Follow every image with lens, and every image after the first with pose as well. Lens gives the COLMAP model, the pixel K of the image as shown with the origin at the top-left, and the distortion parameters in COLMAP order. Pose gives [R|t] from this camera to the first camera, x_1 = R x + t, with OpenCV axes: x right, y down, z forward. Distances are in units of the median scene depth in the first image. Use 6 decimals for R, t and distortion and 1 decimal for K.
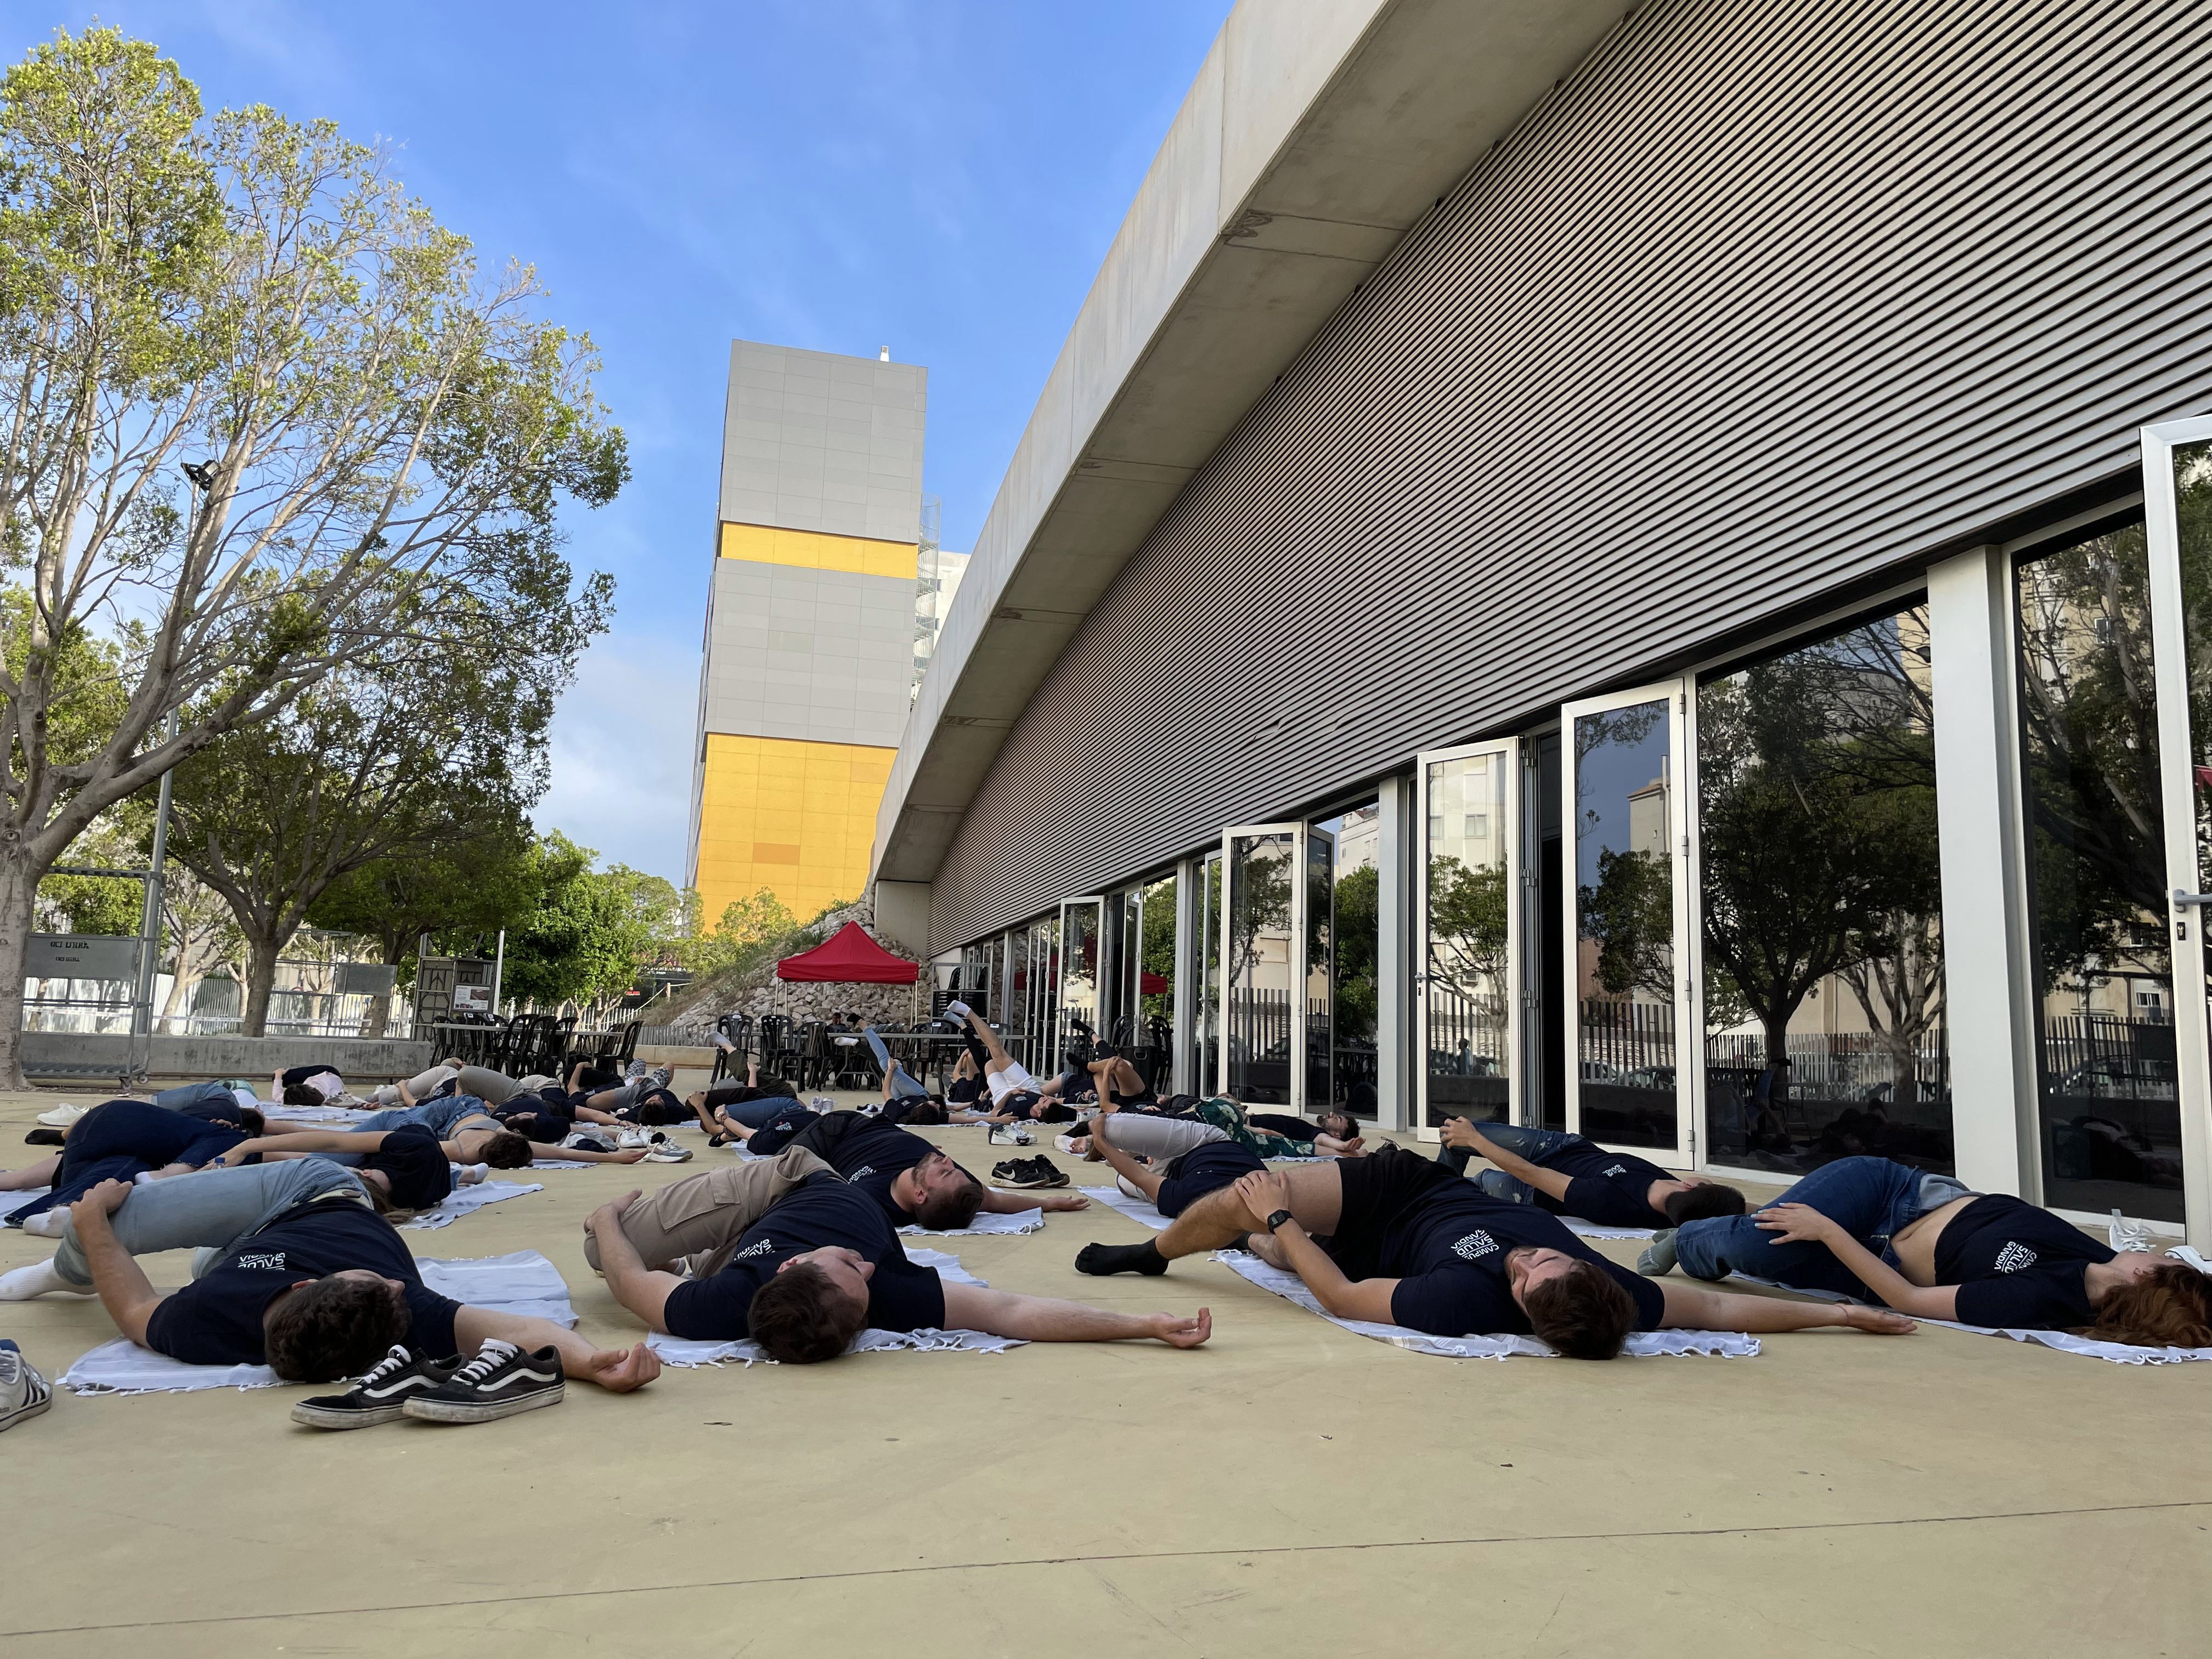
lens RADIAL K [[1694.3, 0, 1112.0], [0, 1694.3, 789.1], [0, 0, 1]] dist [0.080136, -0.110553]
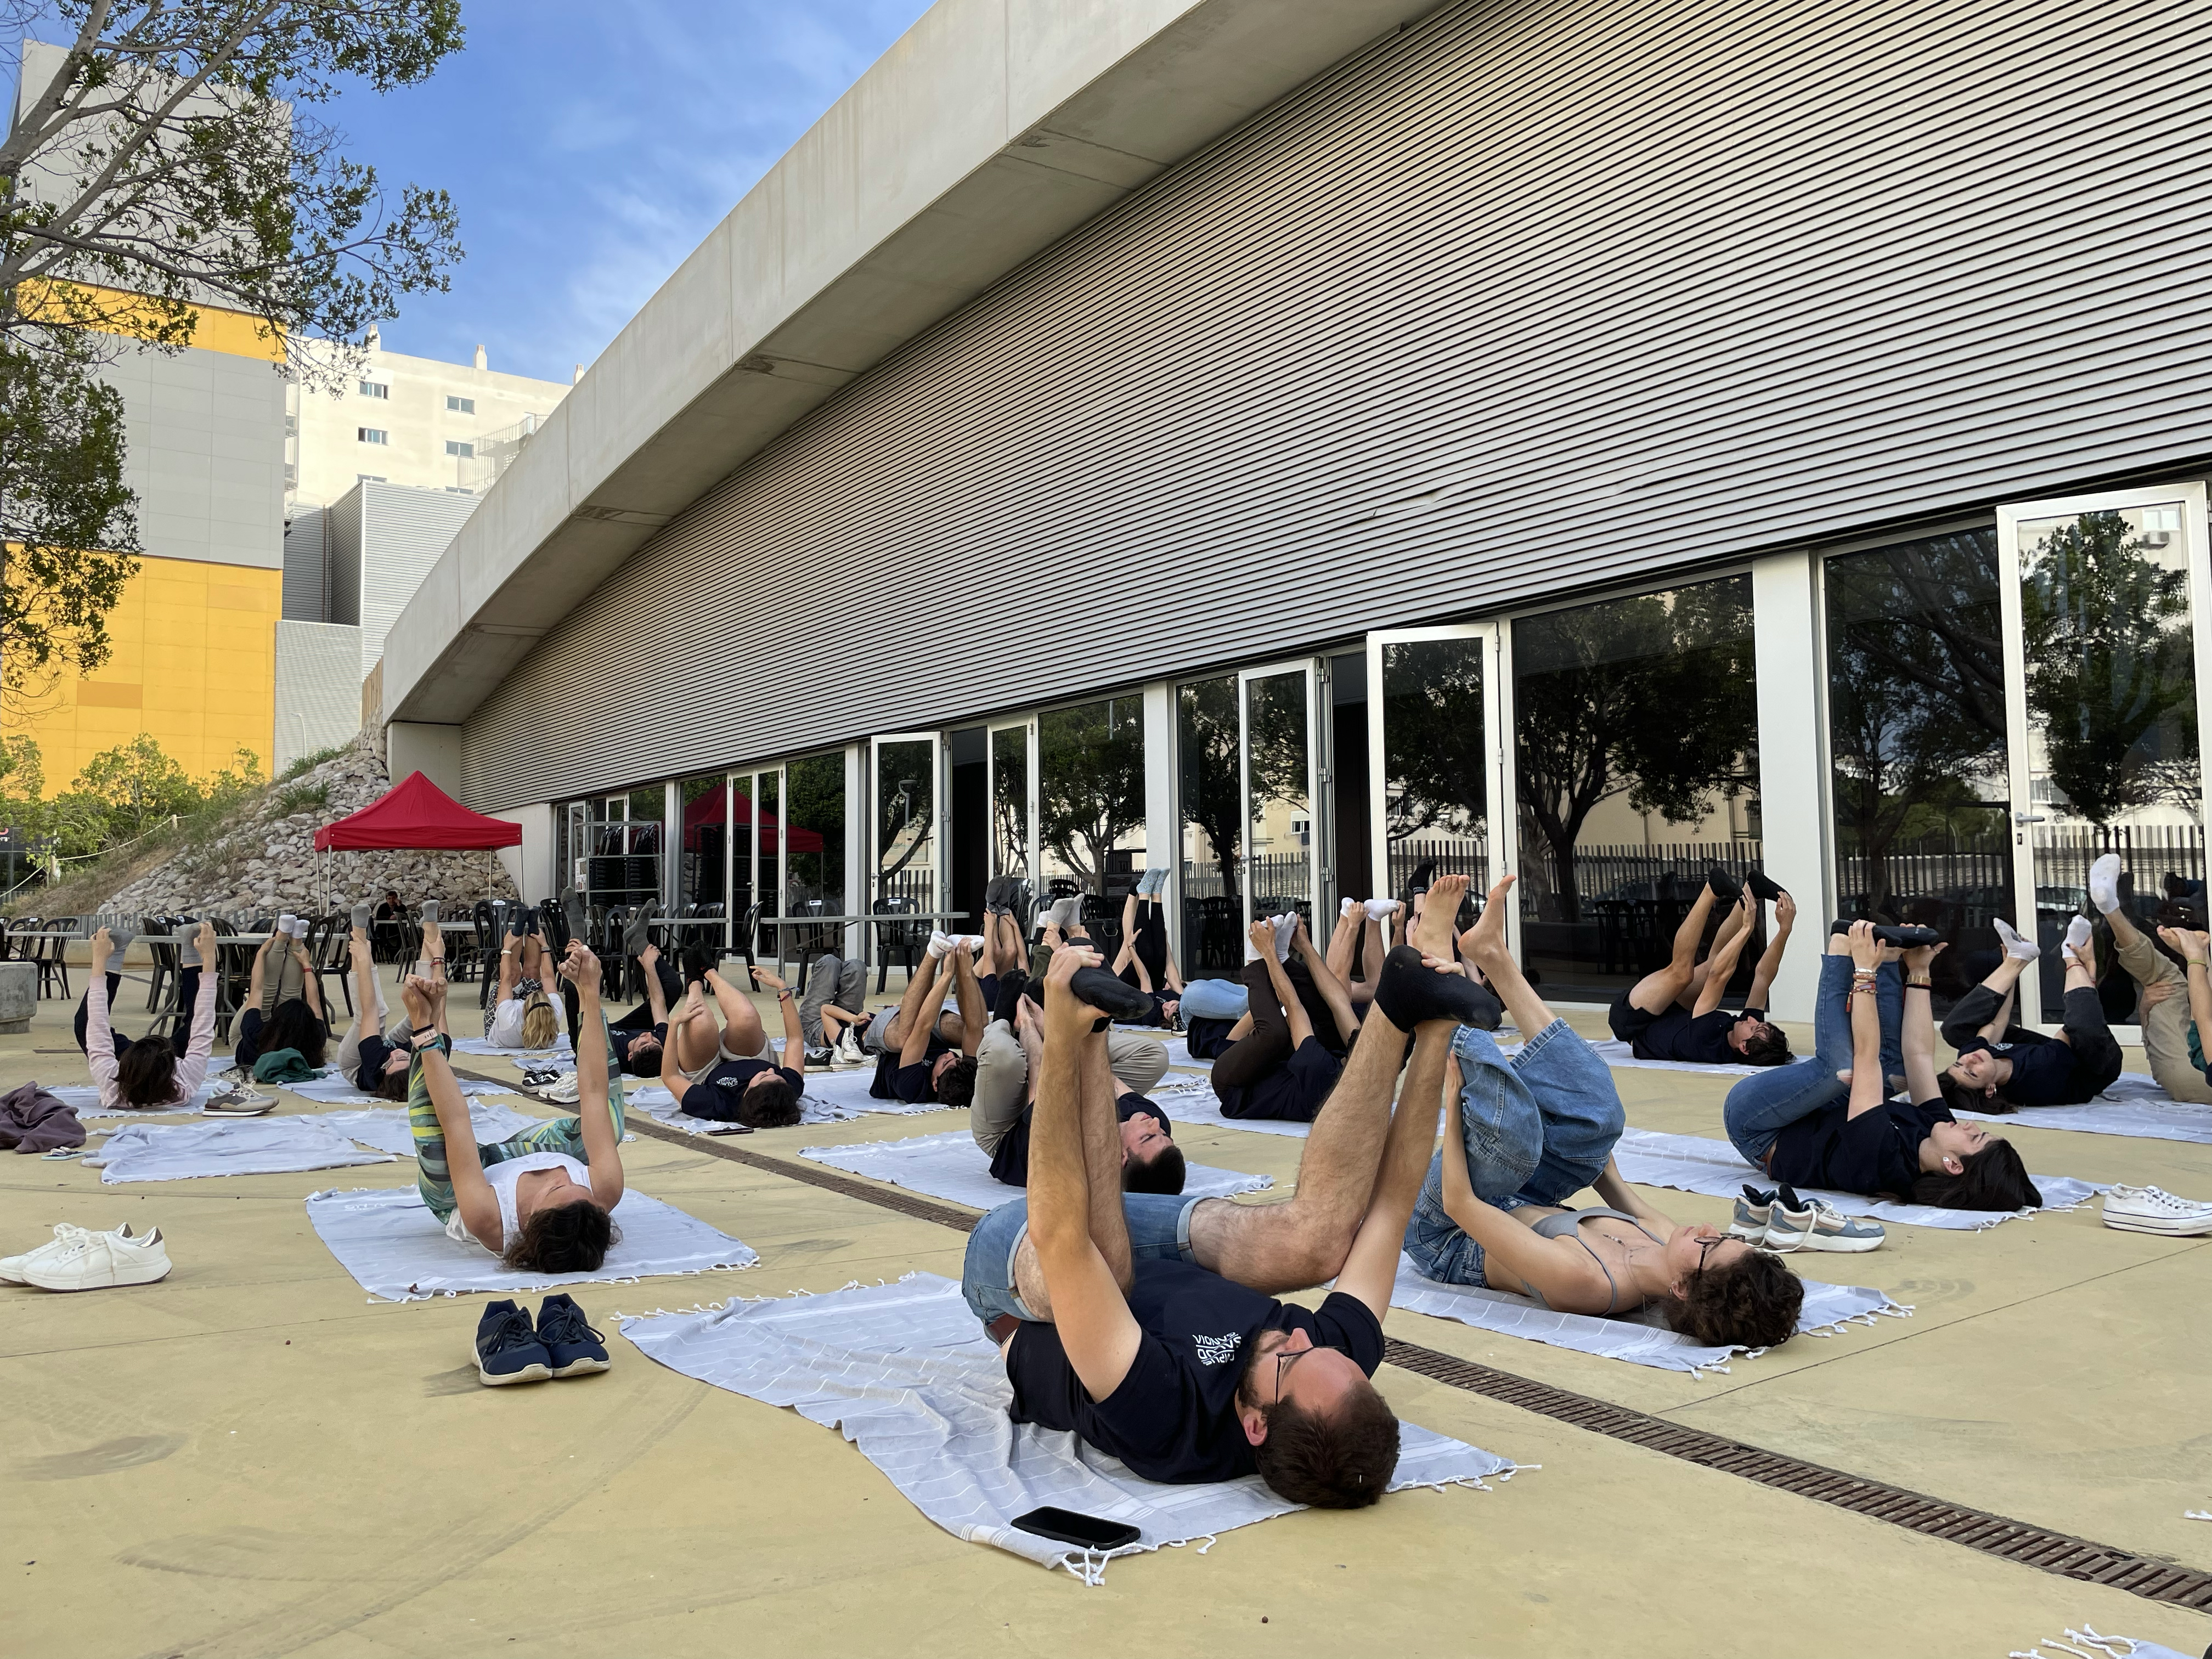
lens RADIAL K [[1694.3, 0, 1115.1], [0, 1694.3, 810.1], [0, 0, 1]] dist [0.080136, -0.110553]
pose [[0.929681, -0.021154, 0.367758, -0.240623], [-0.015872, 0.995122, 0.097364, 0.022949], [-0.368024, -0.096354, 0.924810, 0.256173]]
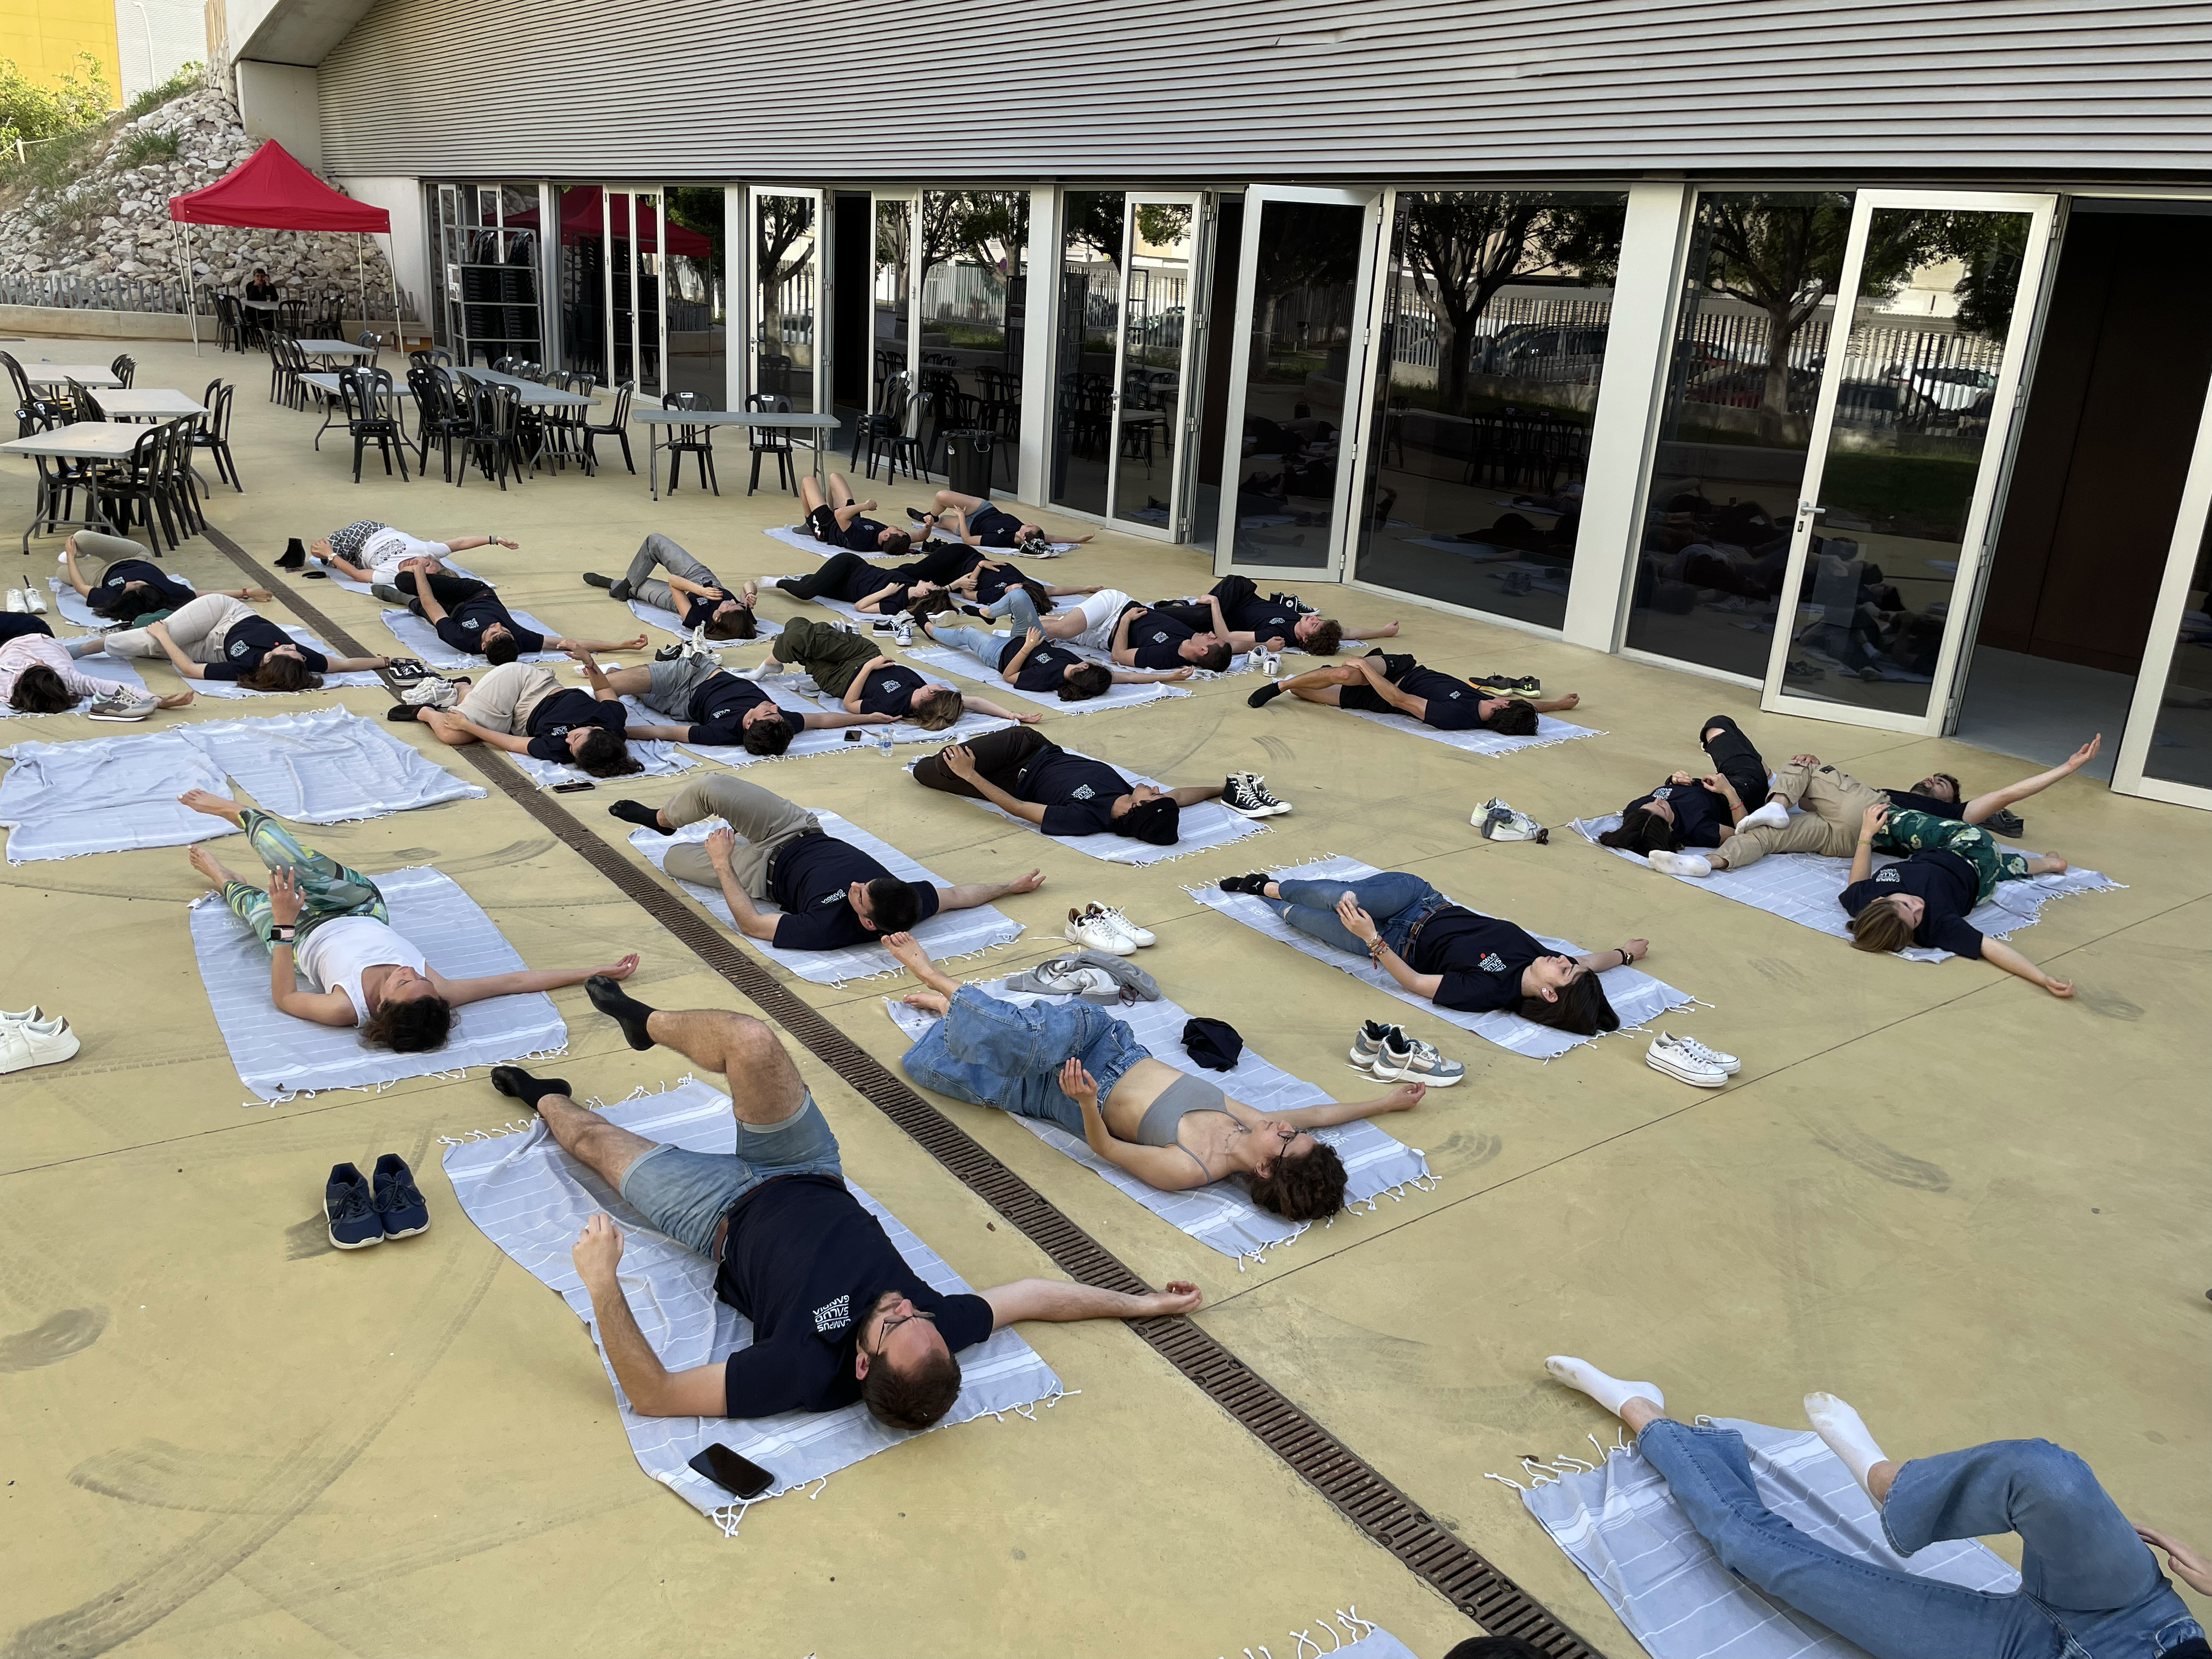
lens RADIAL K [[1694.3, 0, 1089.8], [0, 1694.3, 808.6], [0, 0, 1]] dist [0.080136, -0.110553]
pose [[0.920316, -0.097851, 0.378740, -0.228669], [-0.089512, 0.889839, 0.447408, -0.046526], [-0.380797, -0.445658, 0.810174, 0.238997]]
